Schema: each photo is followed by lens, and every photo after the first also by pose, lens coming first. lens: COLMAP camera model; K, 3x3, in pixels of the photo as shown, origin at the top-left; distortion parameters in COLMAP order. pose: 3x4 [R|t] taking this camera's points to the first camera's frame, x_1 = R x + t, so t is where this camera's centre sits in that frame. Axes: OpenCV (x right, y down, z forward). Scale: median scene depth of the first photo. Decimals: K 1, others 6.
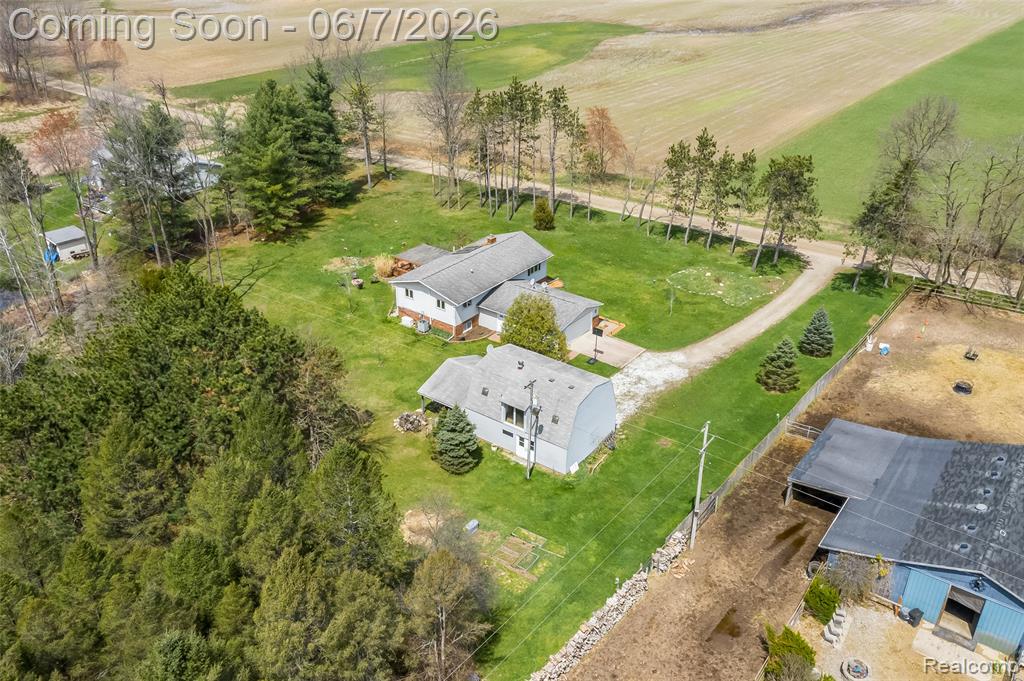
lens RADIAL K [[864.3, 0, 512.0], [0, 864.3, 340.5], [0, 0, 1]] dist [-0.002023, -0.000829]
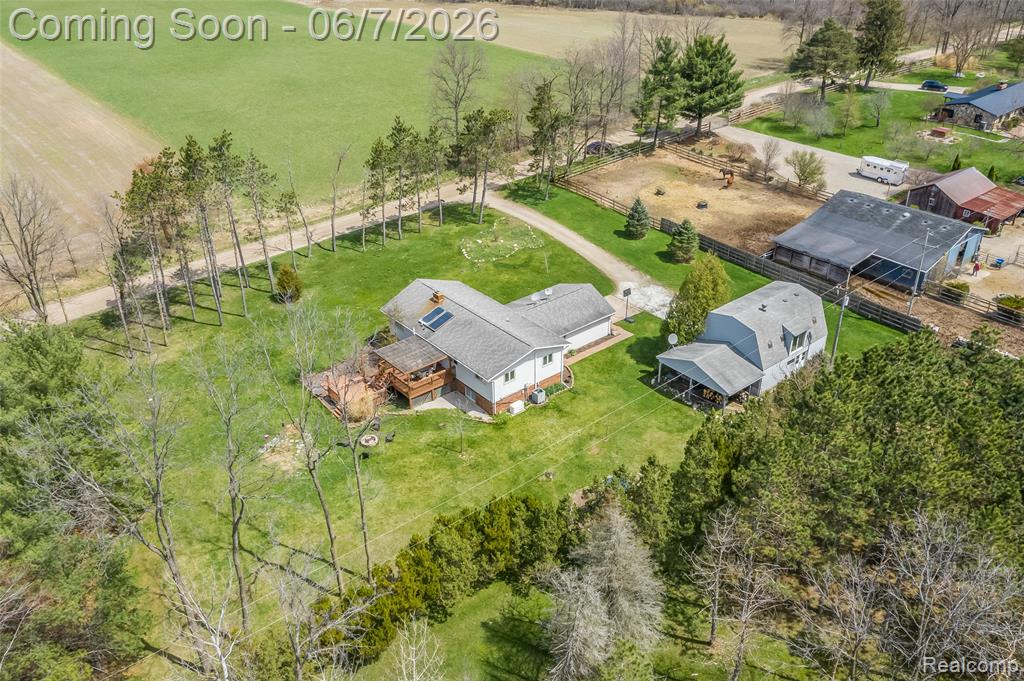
lens RADIAL K [[842.7, 0, 510.4], [0, 842.7, 354.2], [0, 0, 1]] dist [-0.000189, -0.000011]
pose [[0.239147, -0.504479, 0.829645, -0.761569], [0.460615, 0.811120, 0.360441, -0.354638], [-0.854776, 0.295949, 0.426347, 0.642388]]
